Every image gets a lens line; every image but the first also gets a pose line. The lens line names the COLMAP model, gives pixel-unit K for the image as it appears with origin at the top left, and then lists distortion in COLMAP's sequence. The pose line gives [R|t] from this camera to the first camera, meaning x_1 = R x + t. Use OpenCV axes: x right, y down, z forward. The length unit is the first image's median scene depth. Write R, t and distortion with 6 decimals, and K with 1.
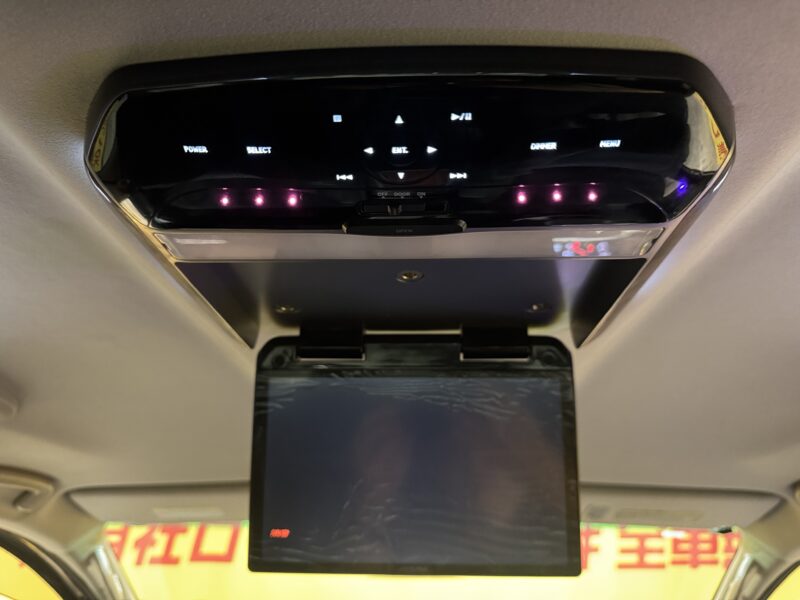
lens RADIAL K [[574.1, 0, 396.0], [0, 574.1, 300.4], [0, 0, 1]] dist [-0.006789, -0.011135]
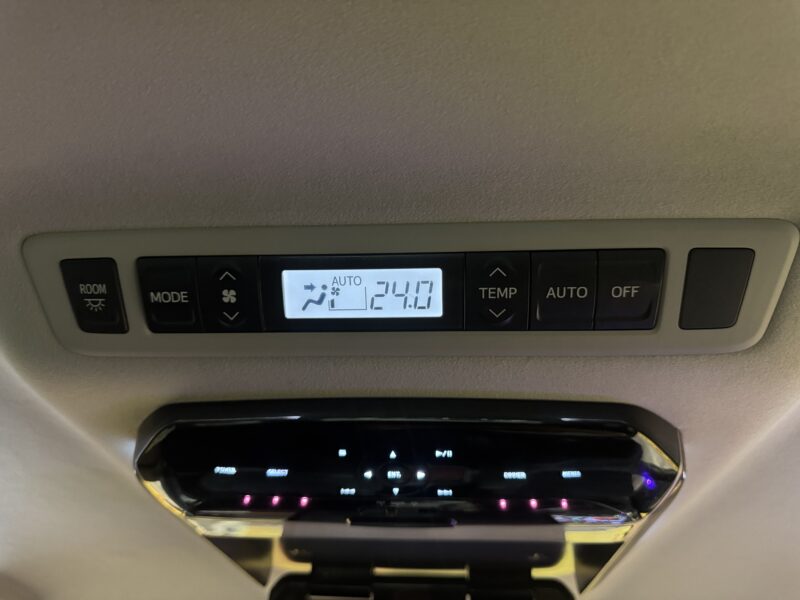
lens RADIAL K [[574.1, 0, 396.0], [0, 574.1, 300.4], [0, 0, 1]] dist [-0.006789, -0.011135]
pose [[0.999099, -0.000207, -0.042435, 0.056293], [-0.010787, 0.965907, -0.258663, -0.279767], [0.041041, 0.258887, 0.965035, -0.229501]]
